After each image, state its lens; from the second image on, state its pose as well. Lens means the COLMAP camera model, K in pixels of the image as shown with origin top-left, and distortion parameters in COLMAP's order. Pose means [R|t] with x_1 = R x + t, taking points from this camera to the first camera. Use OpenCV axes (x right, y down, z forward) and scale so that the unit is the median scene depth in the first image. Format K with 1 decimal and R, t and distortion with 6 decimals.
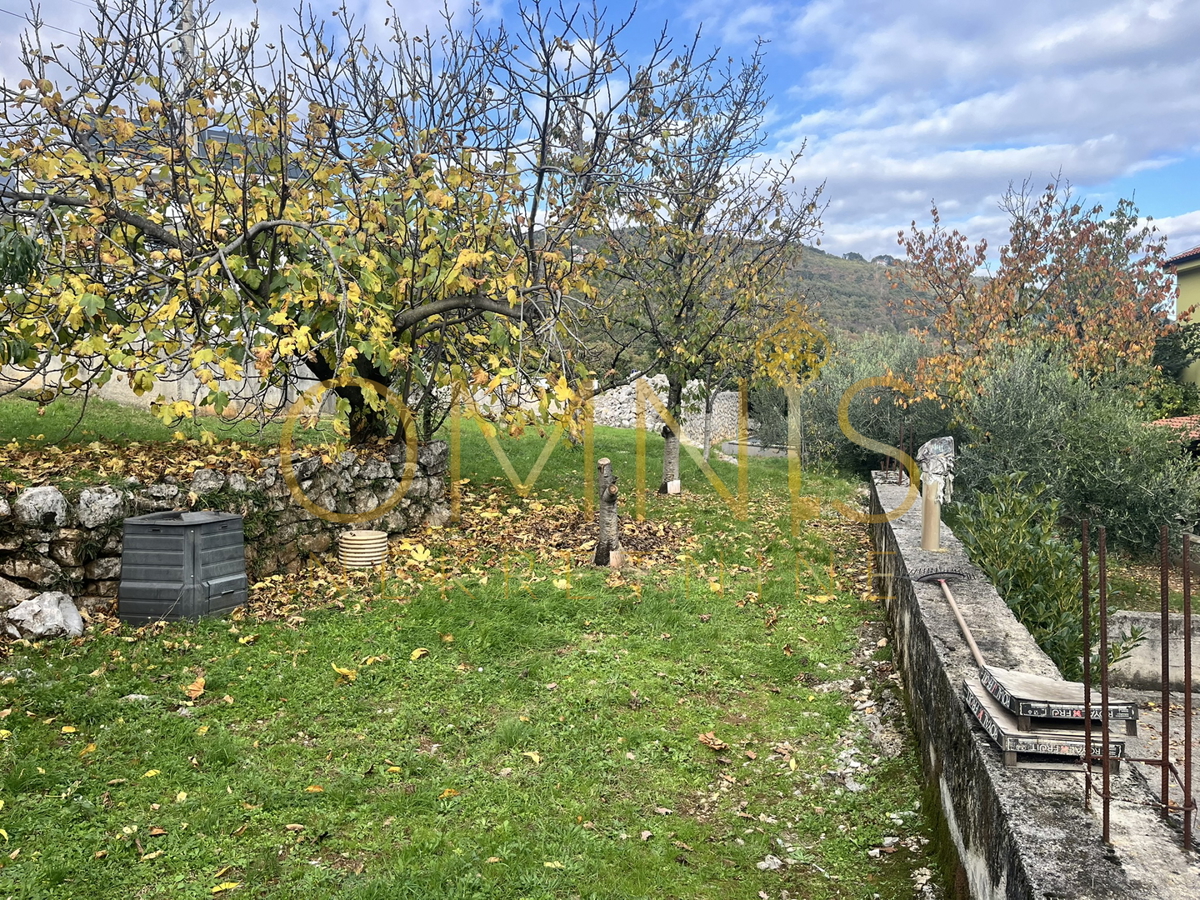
lens RADIAL K [[916.6, 0, 602.0], [0, 916.6, 449.0], [0, 0, 1]] dist [0.070323, -0.102021]
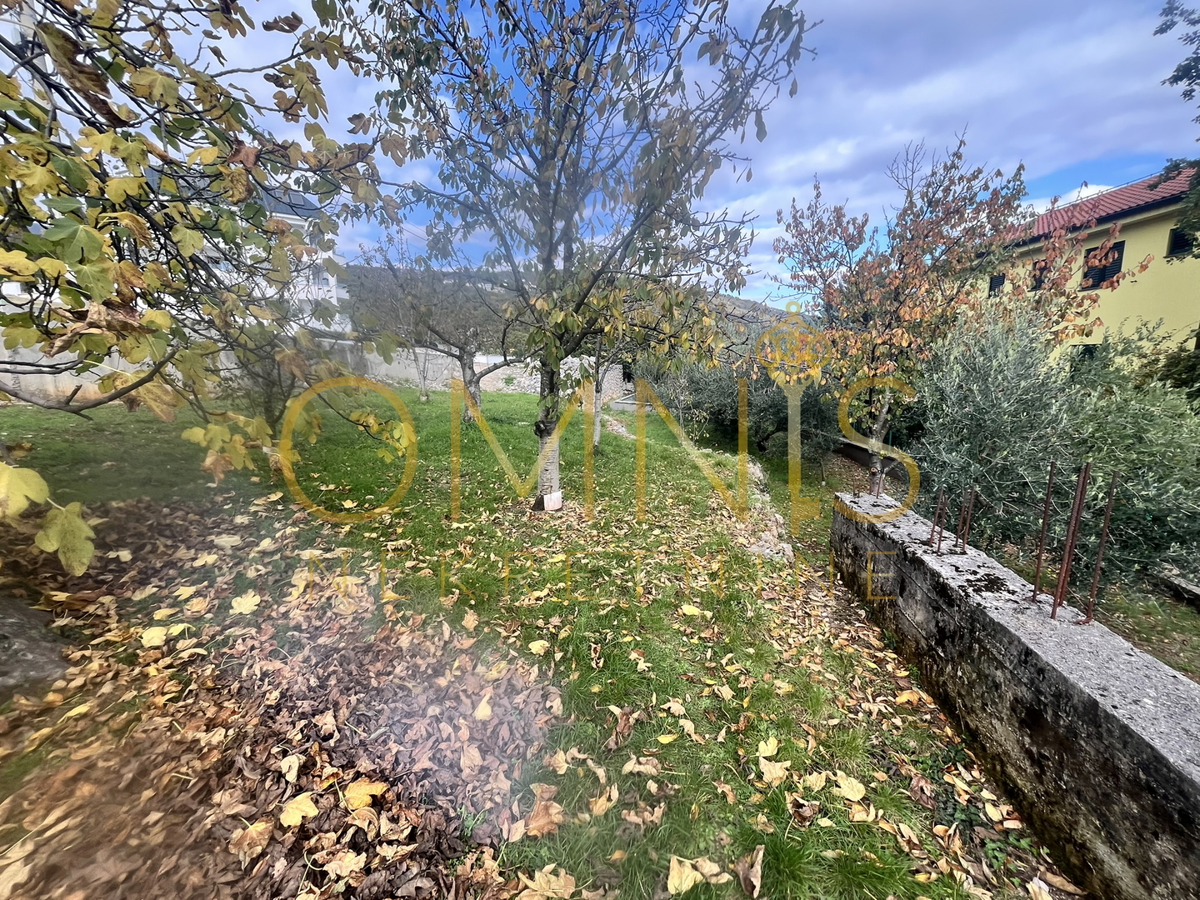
lens RADIAL K [[502.6, 0, 606.0], [0, 502.6, 451.1], [0, 0, 1]] dist [-0.003737, -0.000462]
pose [[0.992198, -0.030285, 0.120940, 0.059752], [0.016802, 0.993680, 0.110984, -0.036641], [-0.123537, -0.108085, 0.986436, 0.485797]]
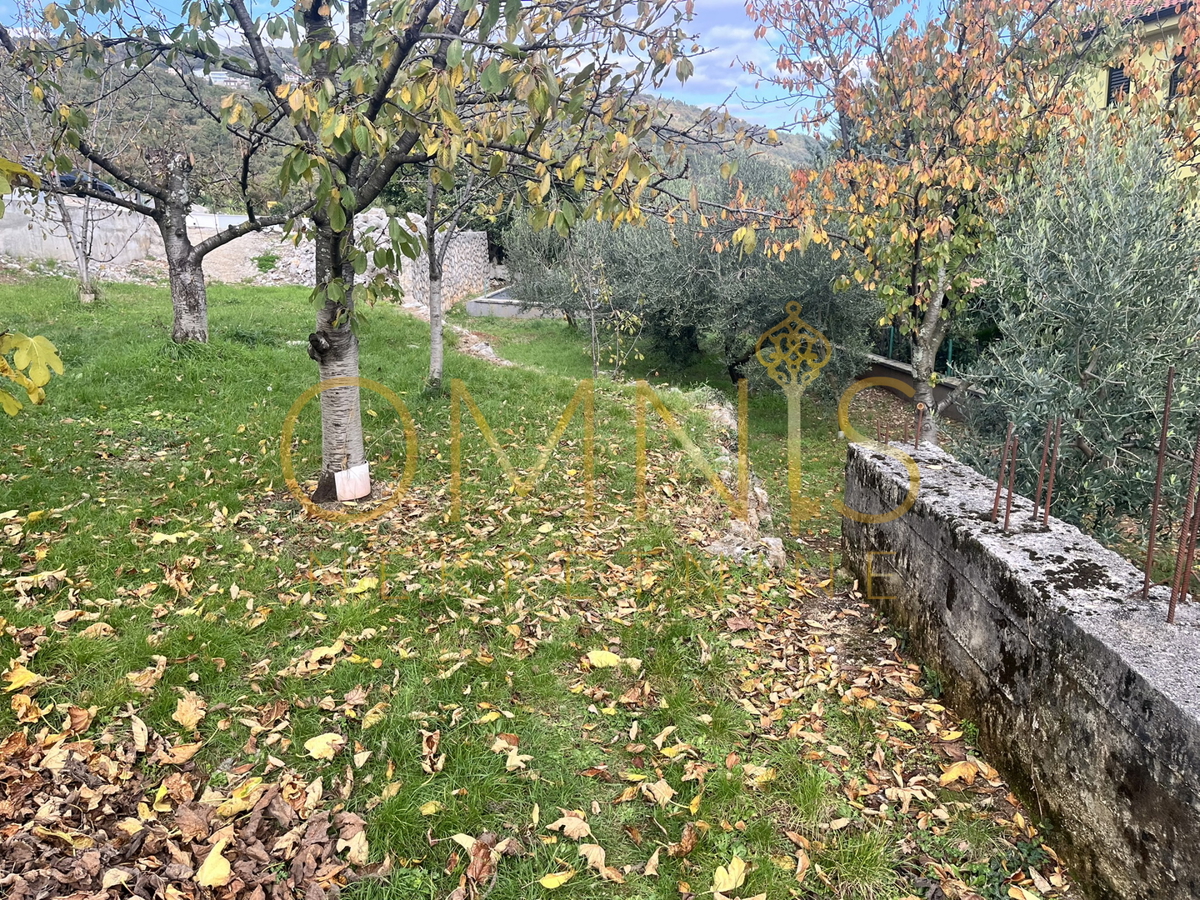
lens RADIAL K [[916.6, 0, 602.7], [0, 916.6, 440.2], [0, 0, 1]] dist [0.070323, -0.102021]
pose [[0.961554, -0.075010, 0.264171, 0.064367], [0.031112, 0.985535, 0.166592, -0.033699], [-0.272846, -0.151968, 0.949979, 0.483307]]
